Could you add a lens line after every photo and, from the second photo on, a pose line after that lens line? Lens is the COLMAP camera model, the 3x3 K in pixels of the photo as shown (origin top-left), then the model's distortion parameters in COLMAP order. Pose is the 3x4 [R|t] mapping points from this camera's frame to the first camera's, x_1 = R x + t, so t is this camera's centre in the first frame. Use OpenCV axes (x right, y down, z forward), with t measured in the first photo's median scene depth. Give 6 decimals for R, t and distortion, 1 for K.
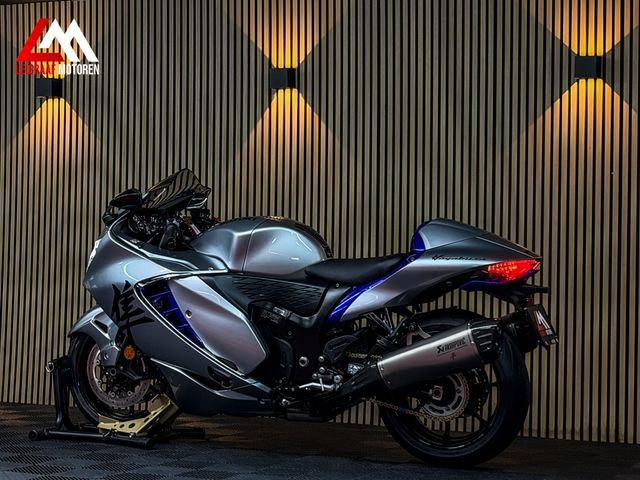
lens RADIAL K [[1422.9, 0, 307.9], [0, 1422.9, 242.0], [0, 0, 1]] dist [0.105998, 0.313052]
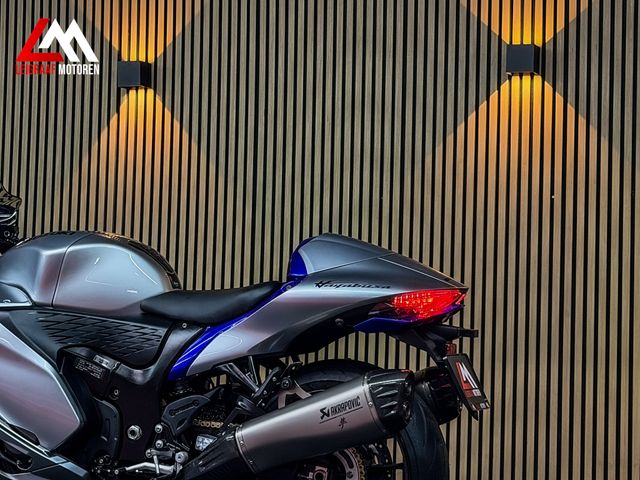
lens RADIAL K [[1422.9, 0, 307.9], [0, 1422.9, 242.0], [0, 0, 1]] dist [0.105998, 0.313052]
pose [[0.997599, 0.020259, 0.066229, 0.033933], [-0.015667, 0.997484, -0.069144, 0.036681], [-0.067463, 0.067940, 0.995406, 0.276146]]
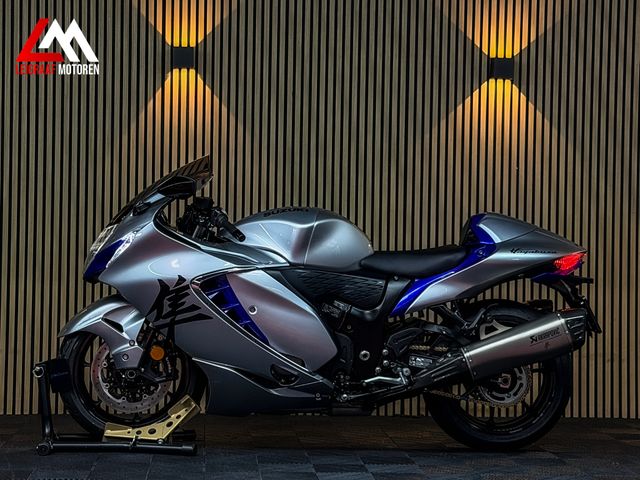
lens RADIAL K [[1422.9, 0, 307.9], [0, 1422.9, 242.0], [0, 0, 1]] dist [0.105998, 0.313052]
pose [[0.875419, -0.001025, 0.483364, -0.509526], [-0.008979, 0.999791, 0.018382, -0.012462], [-0.483282, -0.020432, 0.875226, 0.153778]]
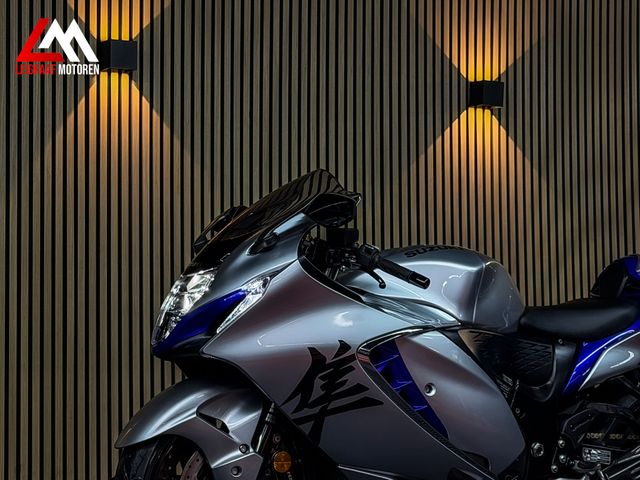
lens RADIAL K [[1422.9, 0, 307.9], [0, 1422.9, 242.0], [0, 0, 1]] dist [0.105998, 0.313052]
pose [[0.598933, 0.042203, 0.799686, -0.640229], [0.012403, 0.998002, -0.061958, 0.023013], [-0.800703, 0.047027, 0.597213, 0.652933]]
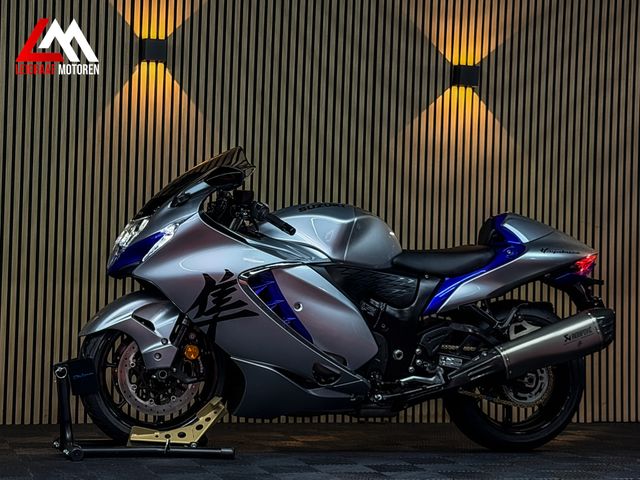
lens RADIAL K [[1422.9, 0, 307.9], [0, 1422.9, 242.0], [0, 0, 1]] dist [0.105998, 0.313052]
pose [[0.751490, 0.023014, 0.659343, -0.683316], [-0.023936, 0.999685, -0.007612, 0.015795], [-0.659310, -0.010061, 0.751804, 0.308232]]
